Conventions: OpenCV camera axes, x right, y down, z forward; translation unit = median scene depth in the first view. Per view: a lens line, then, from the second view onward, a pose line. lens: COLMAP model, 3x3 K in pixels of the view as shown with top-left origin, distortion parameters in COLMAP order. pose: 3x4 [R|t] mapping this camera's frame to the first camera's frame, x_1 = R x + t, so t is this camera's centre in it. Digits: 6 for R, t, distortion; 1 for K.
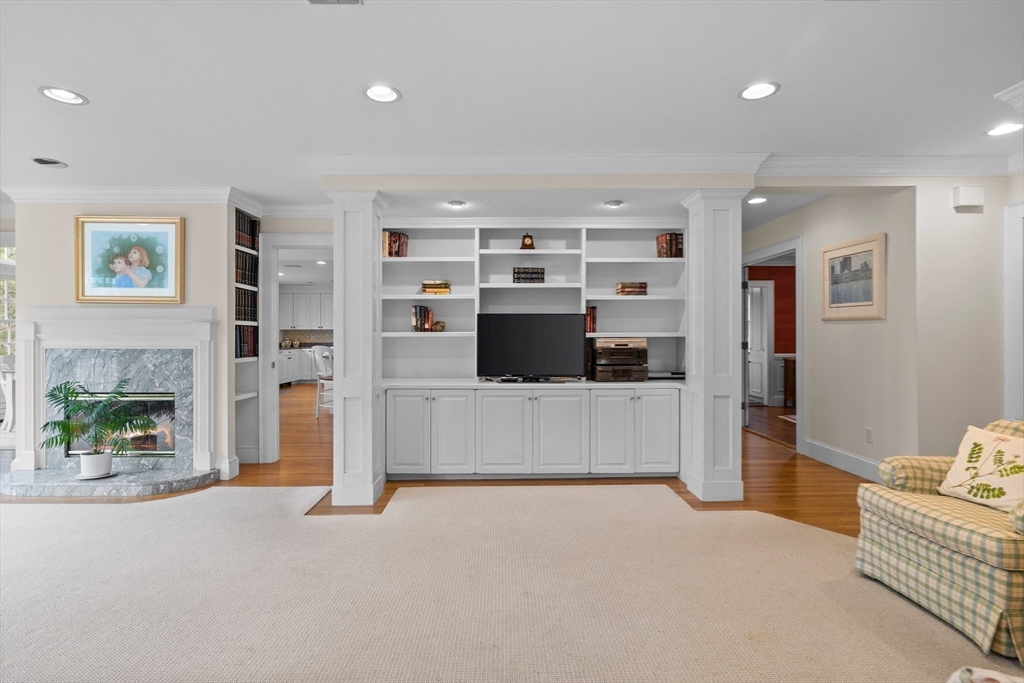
lens RADIAL K [[480.8, 0, 504.7], [0, 480.8, 334.2], [0, 0, 1]] dist [-0.009483, 0.002726]
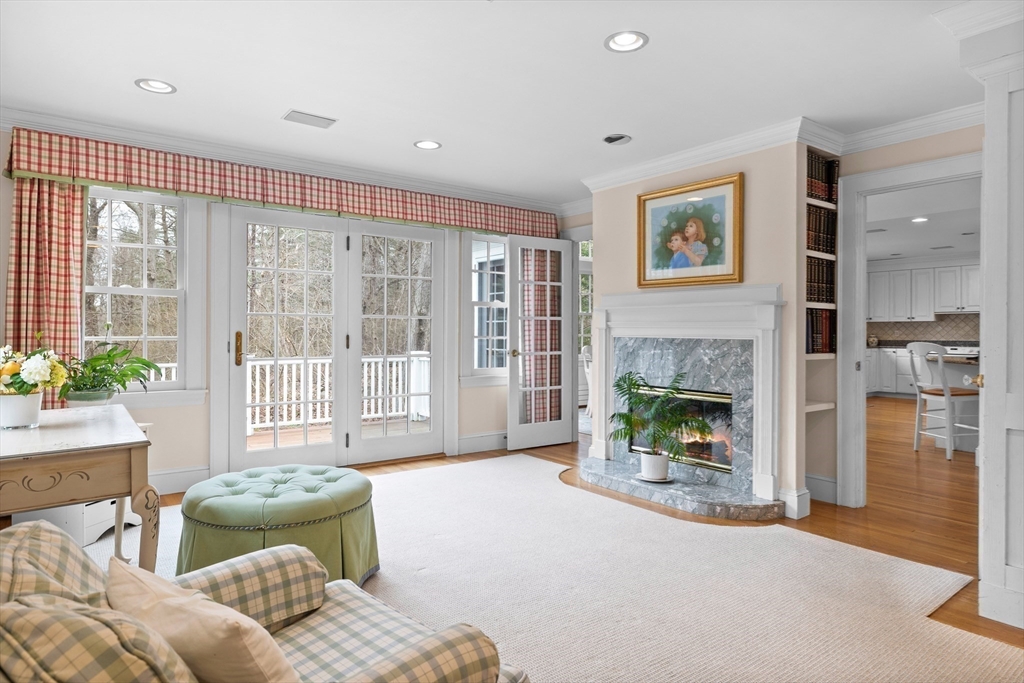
lens RADIAL K [[609.2, 0, 508.9], [0, 609.2, 334.9], [0, 0, 1]] dist [-0.002562, 0.002096]
pose [[0.586758, 0.008915, -0.809713, -0.082428], [-0.002032, 0.999952, 0.009537, 0.014243], [0.809760, -0.003951, 0.586748, 0.098594]]
